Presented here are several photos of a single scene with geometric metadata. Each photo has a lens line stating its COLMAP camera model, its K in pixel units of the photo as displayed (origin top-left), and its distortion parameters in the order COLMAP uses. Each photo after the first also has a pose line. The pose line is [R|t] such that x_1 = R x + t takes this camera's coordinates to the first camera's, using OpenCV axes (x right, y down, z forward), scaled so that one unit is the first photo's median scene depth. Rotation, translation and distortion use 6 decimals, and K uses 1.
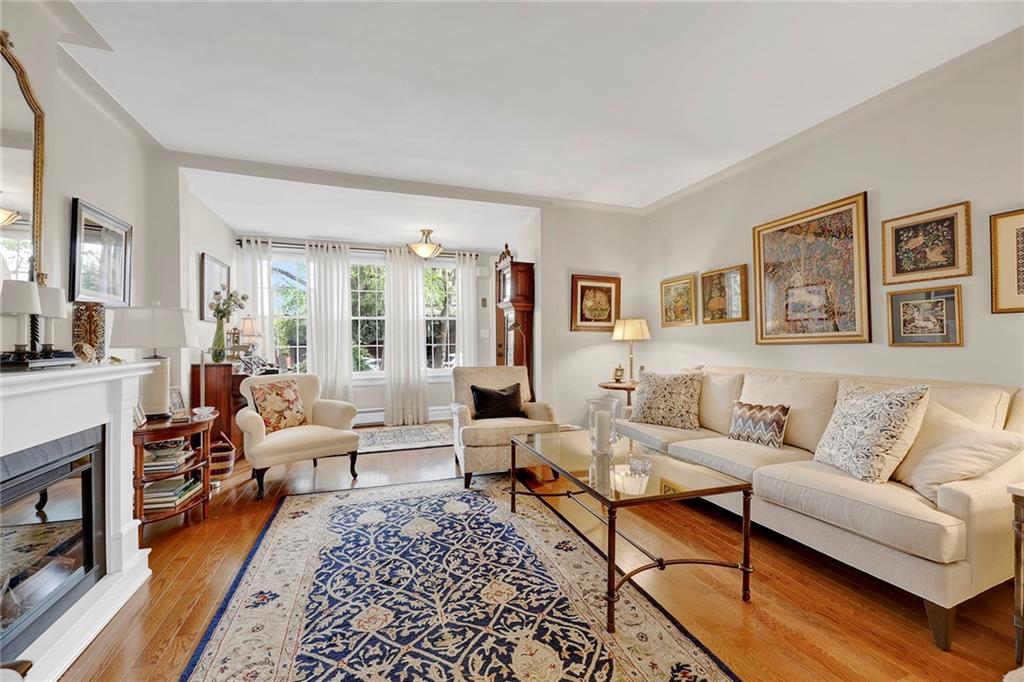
lens RADIAL K [[418.8, 0, 518.4], [0, 418.8, 340.2], [0, 0, 1]] dist [0.000103, -0.004318]
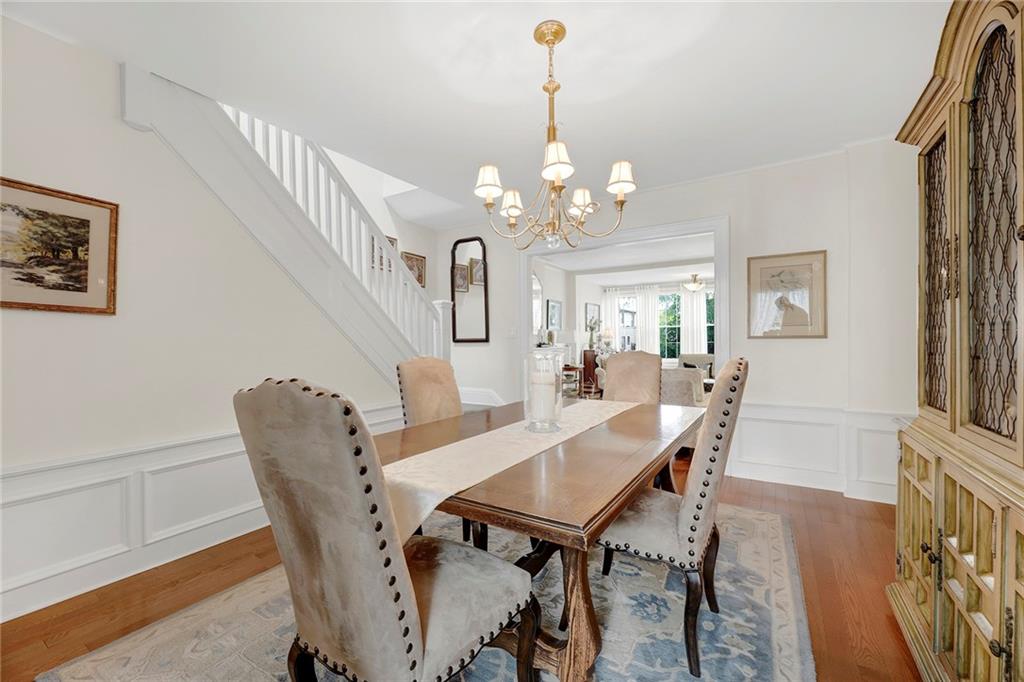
lens RADIAL K [[418.8, 0, 515.8], [0, 418.8, 343.8], [0, 0, 1]] dist [0.000103, -0.004318]
pose [[0.615508, 0.012878, -0.788025, 1.458940], [0.001688, 0.999843, 0.017658, -0.035283], [0.788129, -0.012198, 0.615390, -1.310258]]
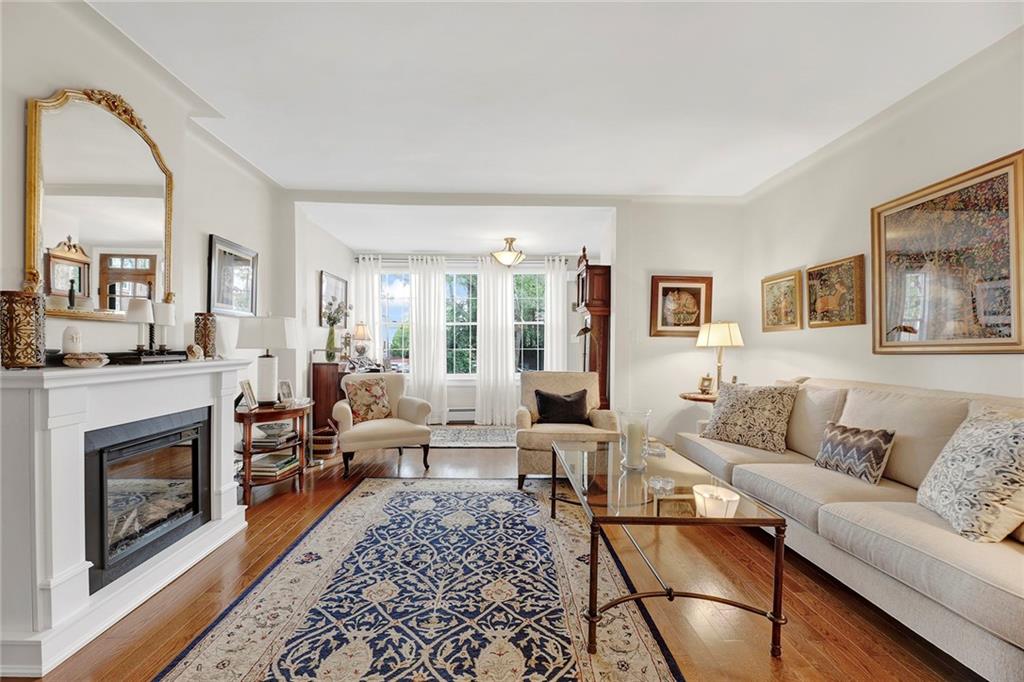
lens RADIAL K [[418.8, 0, 511.9], [0, 418.8, 348.6], [0, 0, 1]] dist [0.000103, -0.004318]
pose [[0.950889, 0.012053, -0.309297, 0.242217], [-0.009365, 0.999904, 0.010175, -0.001581], [0.309390, -0.006779, 0.950911, 0.031611]]
